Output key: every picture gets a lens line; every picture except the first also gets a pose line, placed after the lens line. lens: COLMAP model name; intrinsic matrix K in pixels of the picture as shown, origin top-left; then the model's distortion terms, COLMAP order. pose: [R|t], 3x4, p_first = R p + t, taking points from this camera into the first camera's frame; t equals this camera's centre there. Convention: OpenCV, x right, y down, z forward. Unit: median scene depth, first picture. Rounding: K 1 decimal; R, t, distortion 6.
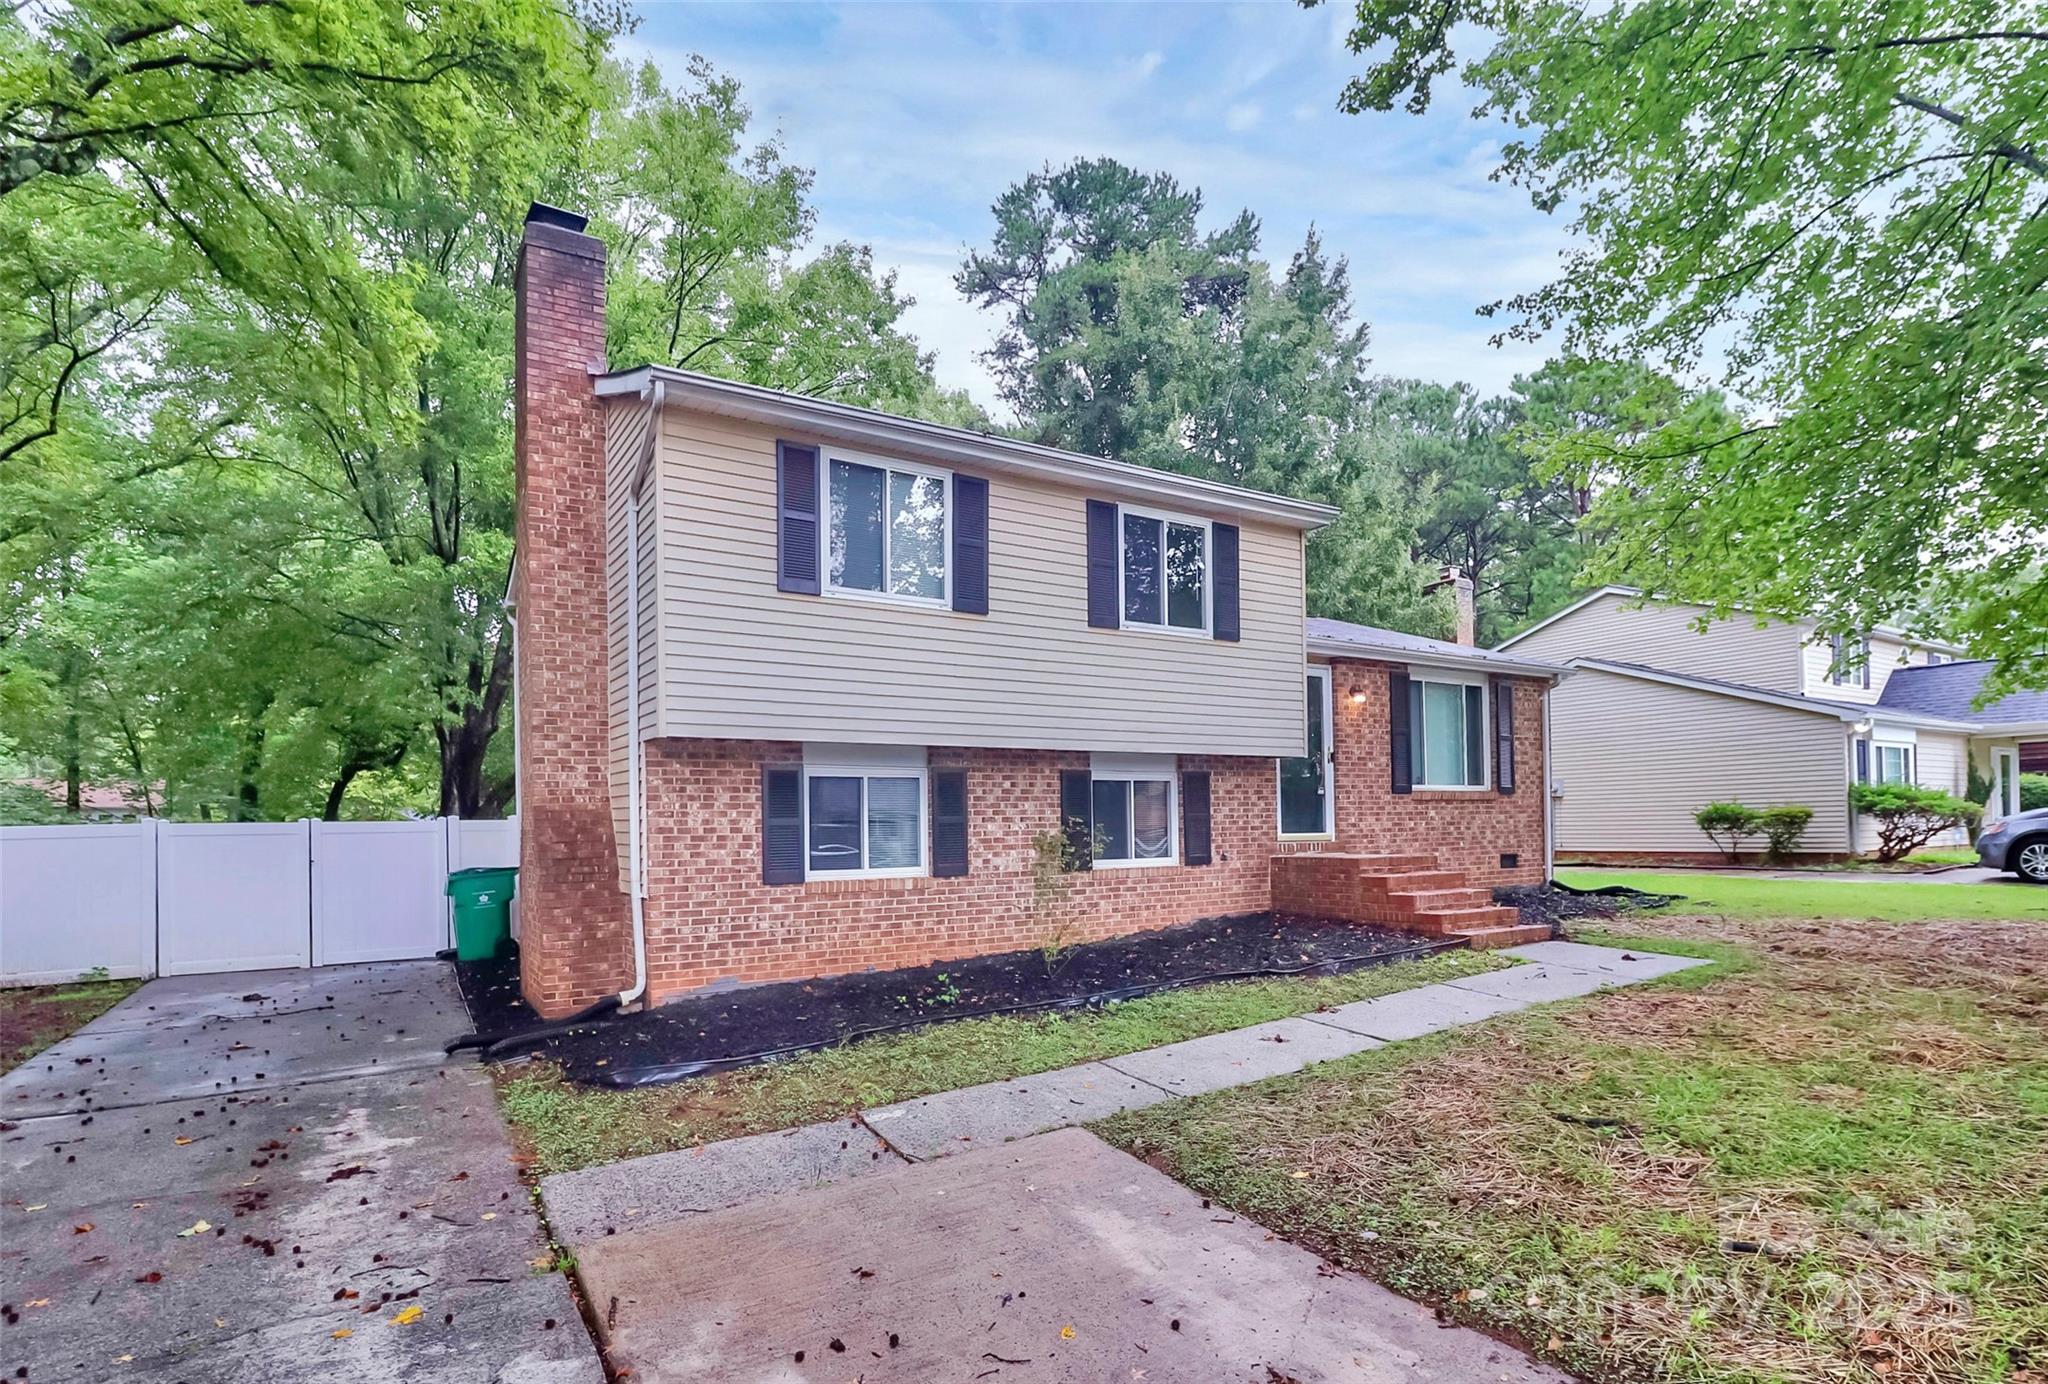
lens RADIAL K [[1146.5, 0, 1024.0], [0, 1146.5, 692.0], [0, 0, 1]] dist [-0.004303, -0.000203]
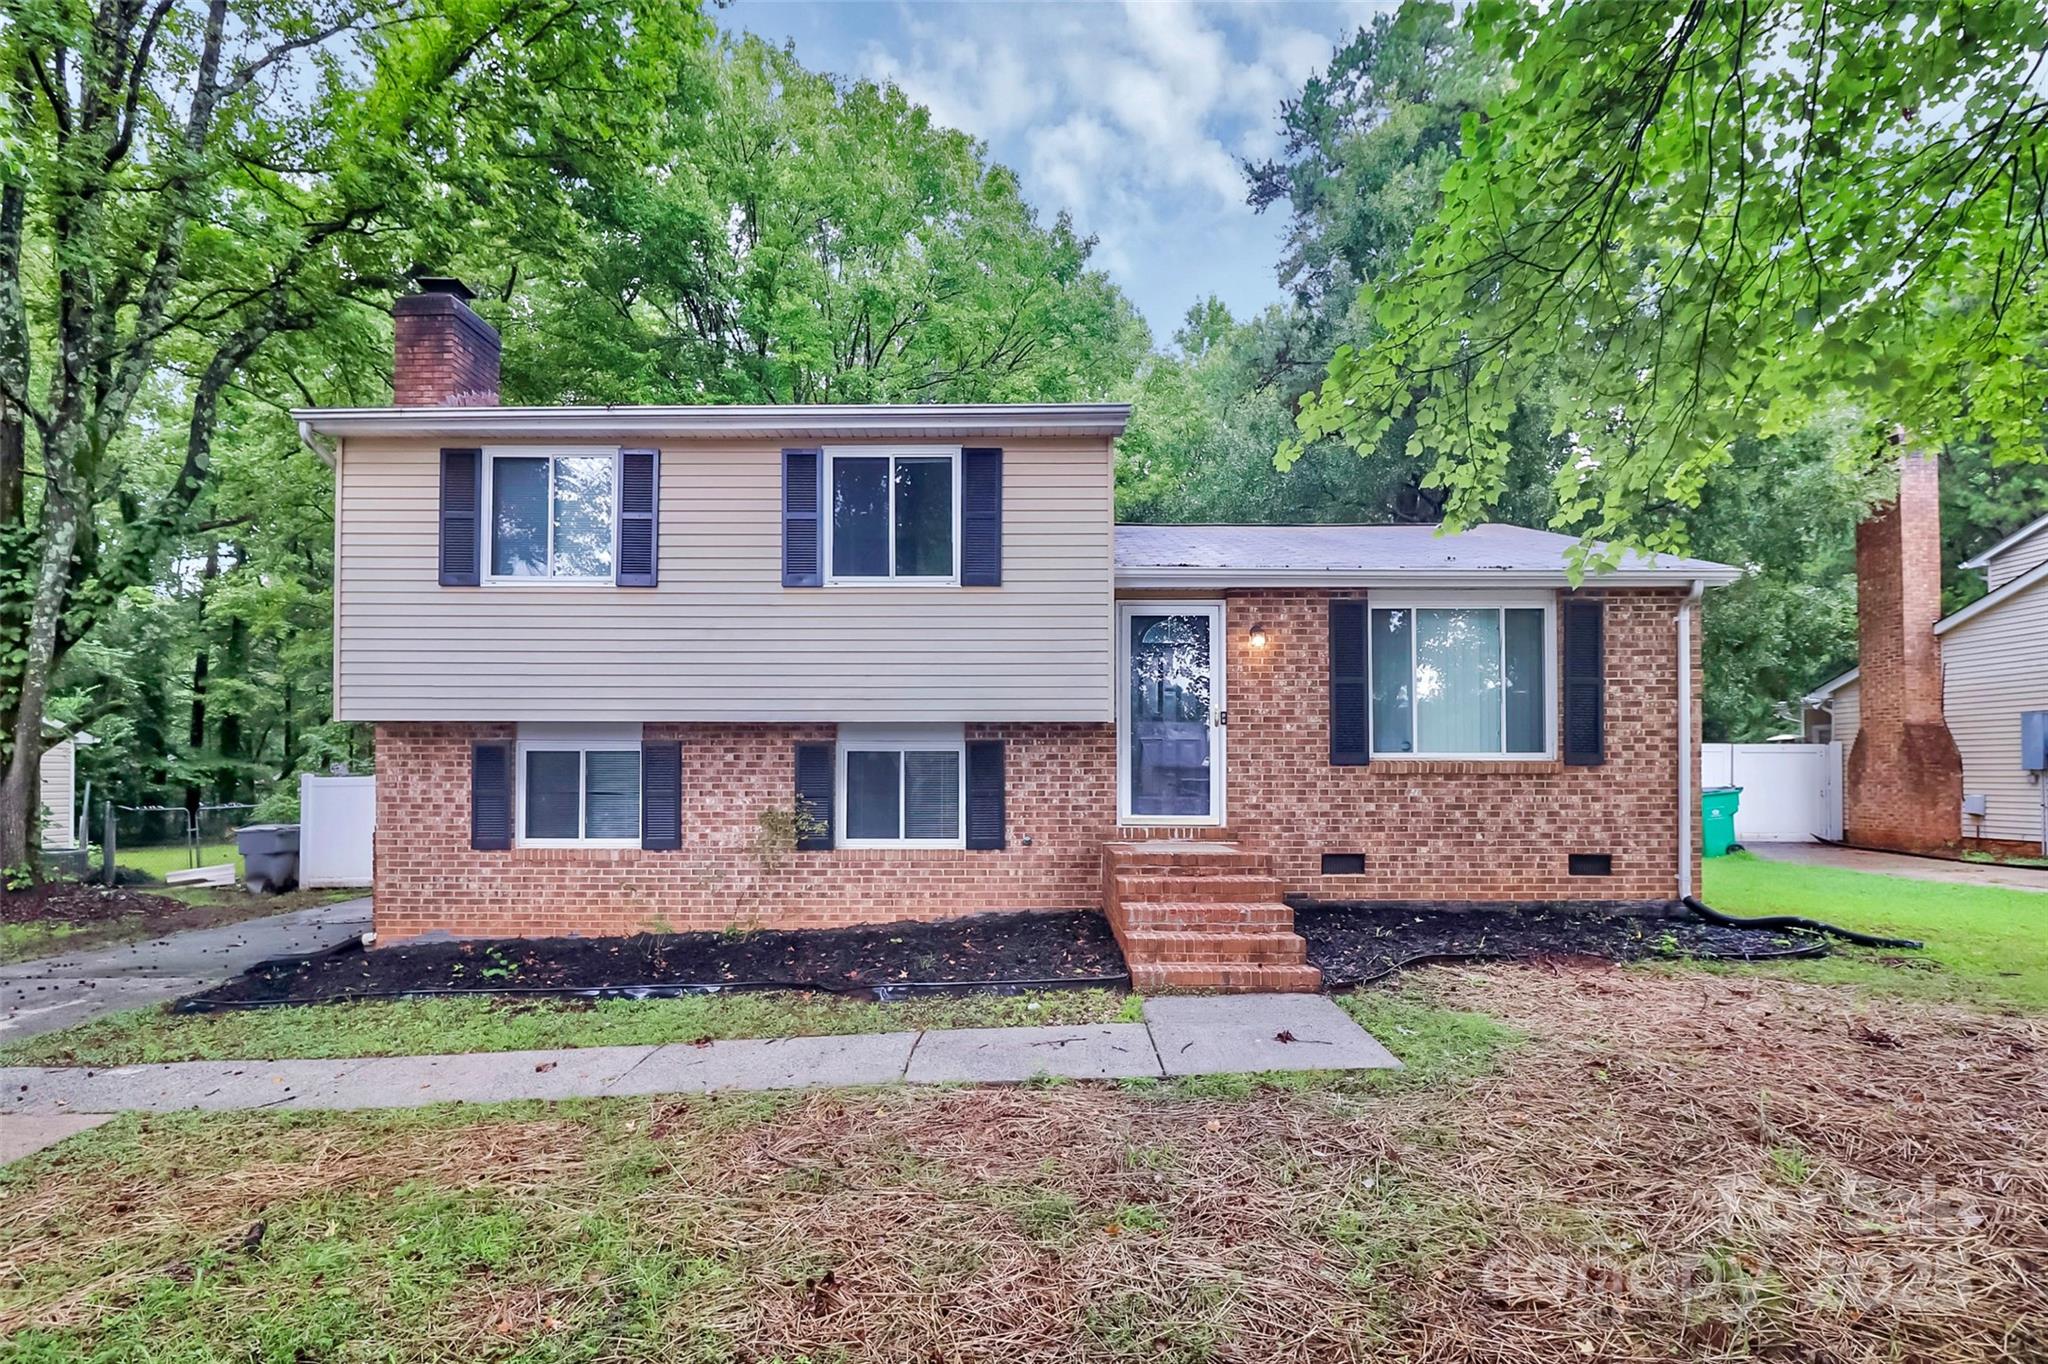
lens RADIAL K [[976.5, 0, 1016.5], [0, 976.5, 677.8], [0, 0, 1]] dist [0.002125, -0.011480]
pose [[0.815892, -0.056858, -0.575402, 0.664995], [0.053689, 0.998304, -0.022518, 0.045061], [0.575706, -0.012520, 0.817561, 0.465189]]
